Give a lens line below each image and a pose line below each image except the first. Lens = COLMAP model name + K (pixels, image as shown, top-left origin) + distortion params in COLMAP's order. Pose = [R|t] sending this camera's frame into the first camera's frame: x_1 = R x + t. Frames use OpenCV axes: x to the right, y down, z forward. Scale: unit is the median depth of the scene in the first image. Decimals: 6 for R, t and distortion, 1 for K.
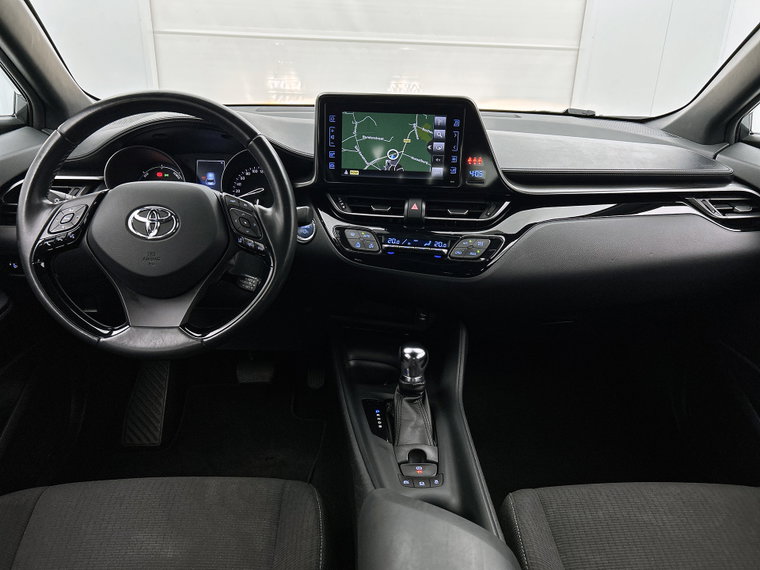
lens RADIAL K [[586.3, 0, 377.5], [0, 586.3, 296.5], [0, 0, 1]] dist [0.024427, -0.012764]
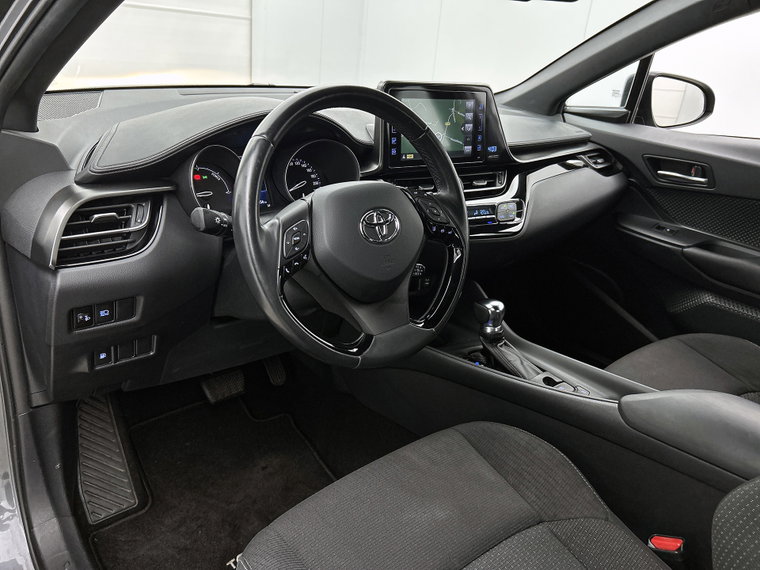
lens RADIAL K [[586.3, 0, 377.5], [0, 586.3, 296.5], [0, 0, 1]] dist [0.024427, -0.012764]
pose [[0.790058, -0.217793, 0.573039, -0.759257], [0.185488, 0.975875, 0.115162, -0.098358], [-0.584296, 0.015308, 0.811396, 0.178313]]
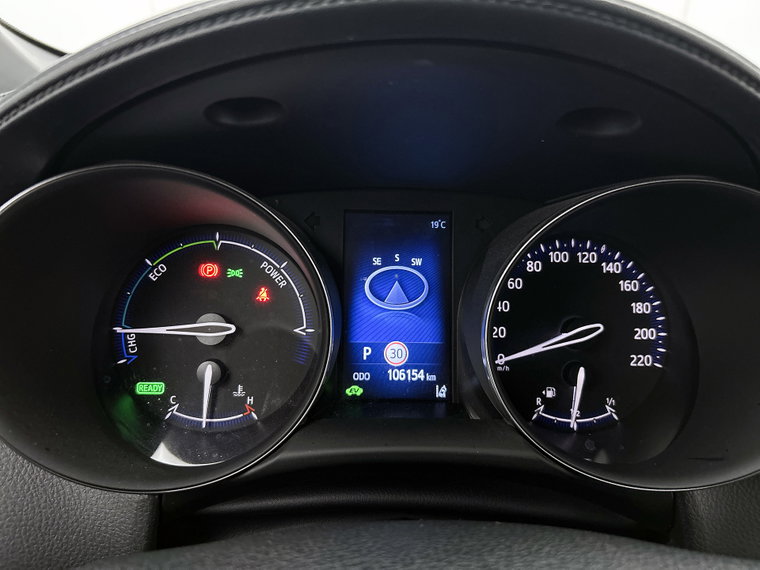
lens RADIAL K [[586.3, 0, 377.5], [0, 586.3, 296.5], [0, 0, 1]] dist [0.024427, -0.012764]
pose [[0.999888, 0.004014, 0.014430, -0.329389], [-0.003861, 0.999936, -0.010638, -0.213249], [-0.014472, 0.010581, 0.999839, 0.813313]]
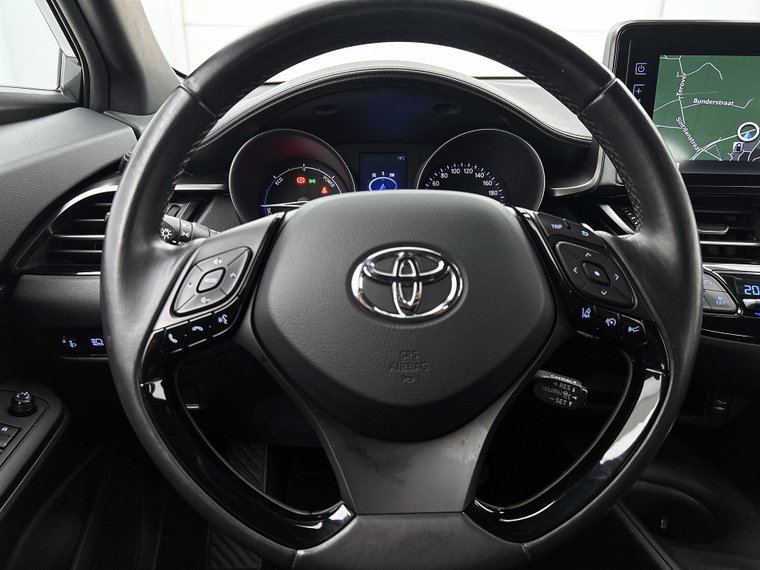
lens RADIAL K [[586.3, 0, 377.5], [0, 586.3, 296.5], [0, 0, 1]] dist [0.024427, -0.012764]
pose [[0.999713, -0.020809, -0.011844, -0.316492], [0.020688, 0.999733, -0.010312, -0.088893], [0.012055, 0.010064, 0.999877, 0.442841]]
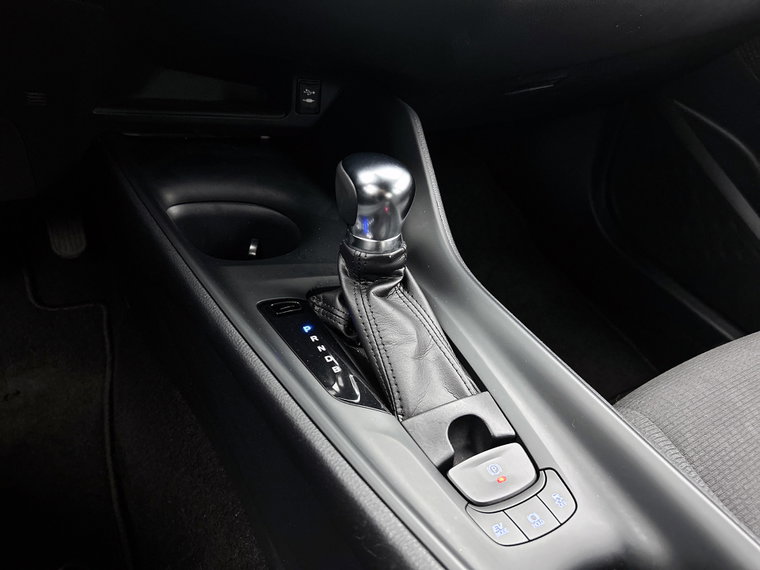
lens RADIAL K [[586.3, 0, 377.5], [0, 586.3, 296.5], [0, 0, 1]] dist [0.024427, -0.012764]
pose [[0.891015, -0.218075, 0.398165, -0.118099], [0.065995, 0.929971, 0.361661, 0.022485], [-0.449151, -0.295968, 0.843010, 0.612327]]
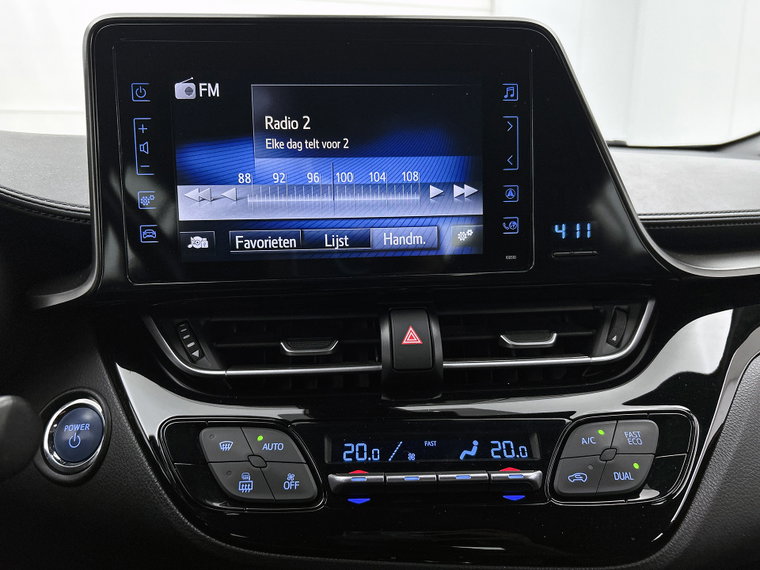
lens RADIAL K [[586.3, 0, 377.5], [0, 586.3, 296.5], [0, 0, 1]] dist [0.024427, -0.012764]
pose [[0.983766, -0.075126, 0.162971, -0.008834], [0.099213, 0.984431, -0.145095, -0.130221], [-0.149534, 0.158909, 0.975904, 0.677862]]
